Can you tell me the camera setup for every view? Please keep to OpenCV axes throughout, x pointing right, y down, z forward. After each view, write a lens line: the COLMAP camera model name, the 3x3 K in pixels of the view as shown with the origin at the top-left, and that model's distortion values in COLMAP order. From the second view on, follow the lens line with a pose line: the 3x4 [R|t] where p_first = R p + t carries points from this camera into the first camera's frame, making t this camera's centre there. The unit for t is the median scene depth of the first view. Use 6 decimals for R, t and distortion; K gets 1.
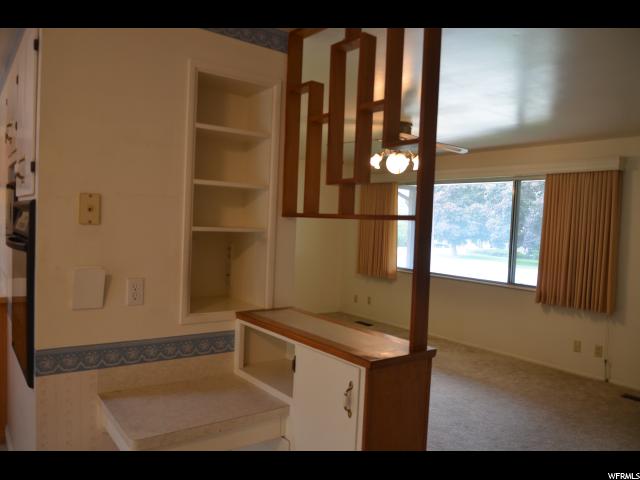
lens RADIAL K [[509.2, 0, 320.0], [0, 509.2, 240.0], [0, 0, 1]] dist [-0.002501, -0.008705]
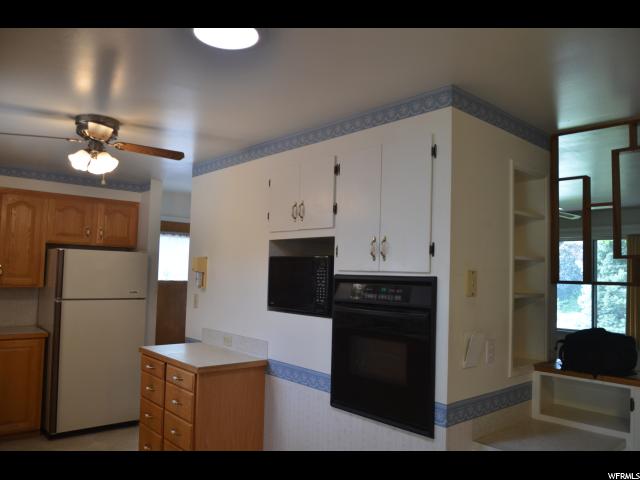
lens RADIAL K [[509.2, 0, 320.0], [0, 509.2, 240.0], [0, 0, 1]] dist [-0.002501, -0.008705]
pose [[0.991184, -0.010833, 0.132049, -0.804902], [0.022902, 0.995658, -0.090229, -0.052450], [-0.130498, 0.092458, 0.987128, -0.133922]]
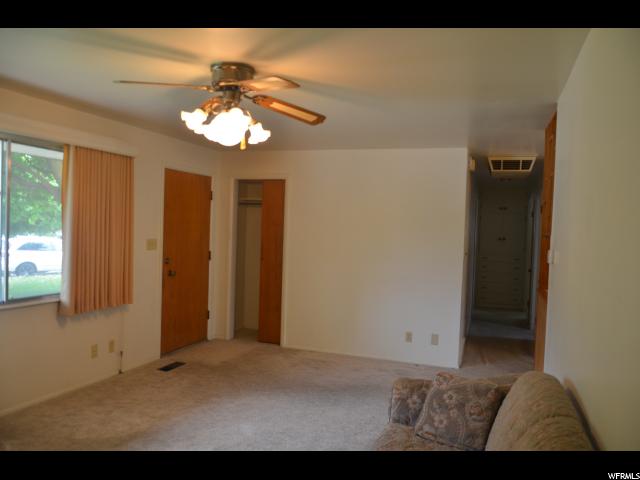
lens RADIAL K [[509.2, 0, 320.0], [0, 509.2, 240.0], [0, 0, 1]] dist [-0.002501, -0.008705]
pose [[-0.562807, -0.082944, 0.822416, -0.867272], [-0.026615, 0.996255, 0.082263, -0.131850], [-0.826160, 0.024410, -0.562907, 2.450232]]
